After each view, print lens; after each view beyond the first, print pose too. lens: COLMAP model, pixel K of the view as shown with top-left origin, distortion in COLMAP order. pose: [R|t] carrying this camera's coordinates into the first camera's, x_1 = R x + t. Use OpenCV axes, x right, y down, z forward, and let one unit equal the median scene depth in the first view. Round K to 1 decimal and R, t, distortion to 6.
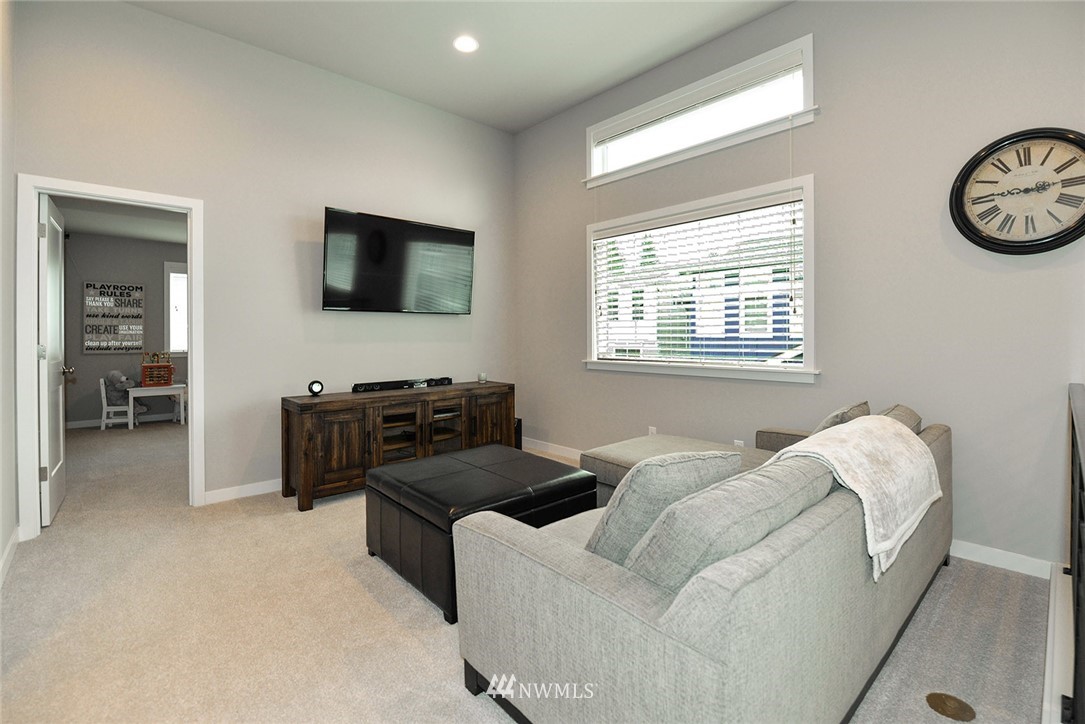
lens RADIAL K [[489.6, 0, 552.2], [0, 489.6, 330.8], [0, 0, 1]] dist [0.002047, -0.005722]
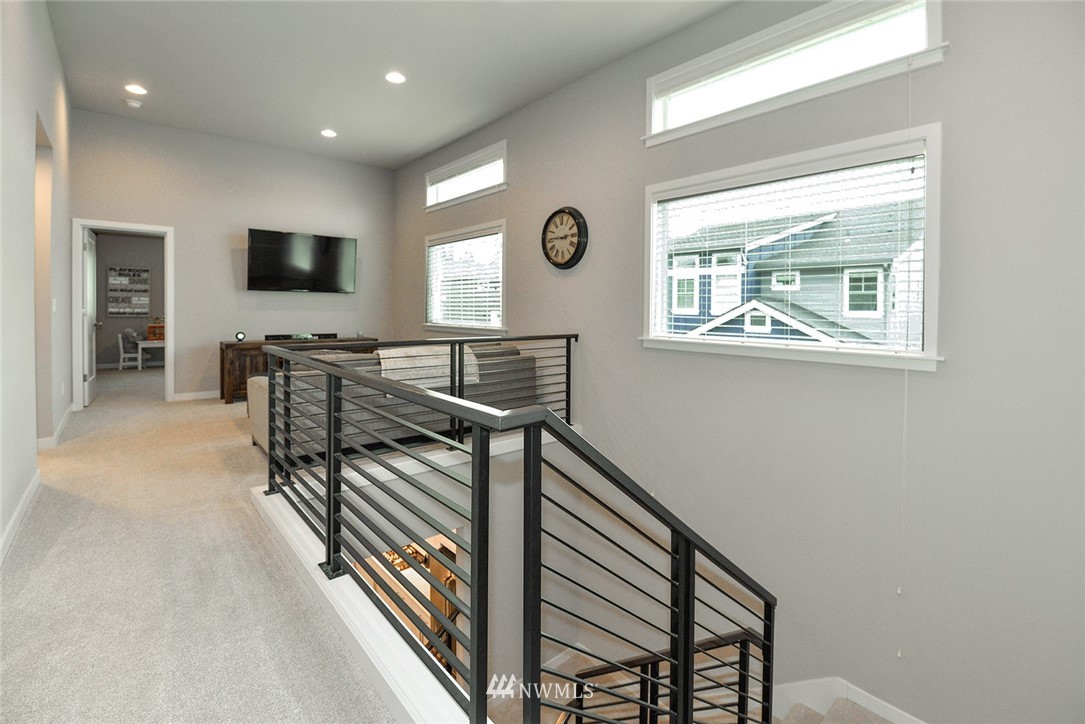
lens RADIAL K [[489.6, 0, 554.3], [0, 489.6, 311.8], [0, 0, 1]] dist [0.002047, -0.005722]
pose [[0.999583, 0.013343, -0.025620, 0.386374], [-0.013022, 0.999835, 0.012661, -0.002723], [0.025785, -0.012322, 0.999592, -0.398027]]
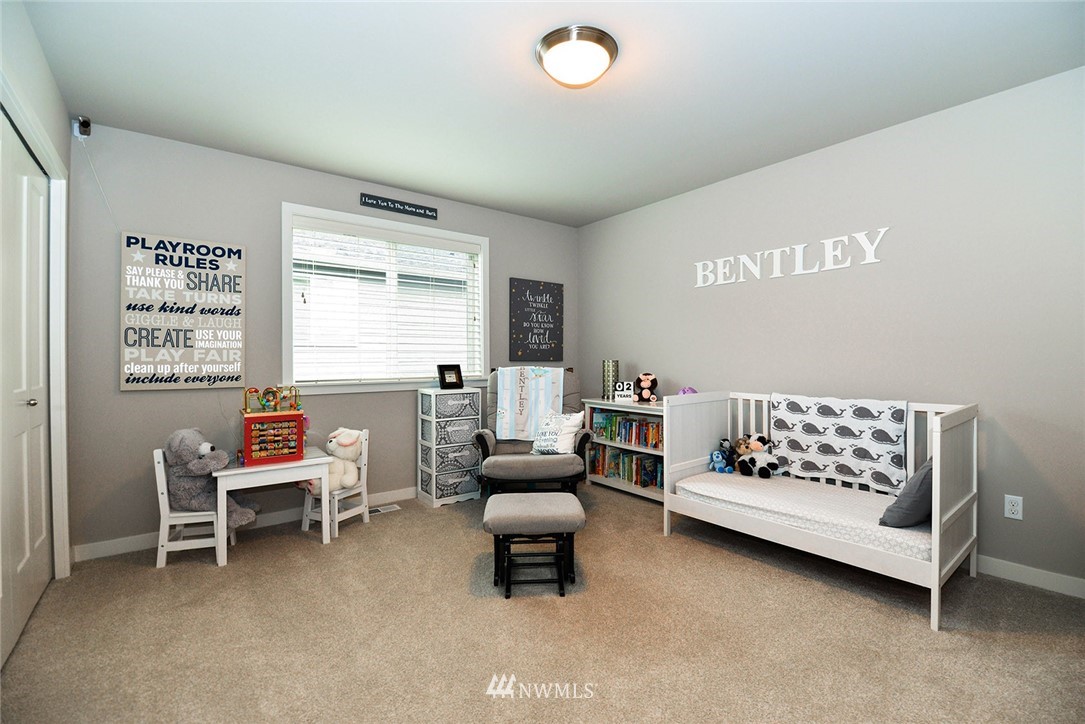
lens RADIAL K [[461.0, 0, 548.4], [0, 461.0, 359.6], [0, 0, 1]] dist [-0.007974, -0.000012]
pose [[0.997772, -0.000366, -0.066712, -0.543843], [0.000585, 0.999995, 0.003264, 0.017057], [0.066711, -0.003296, 0.997767, 0.611518]]
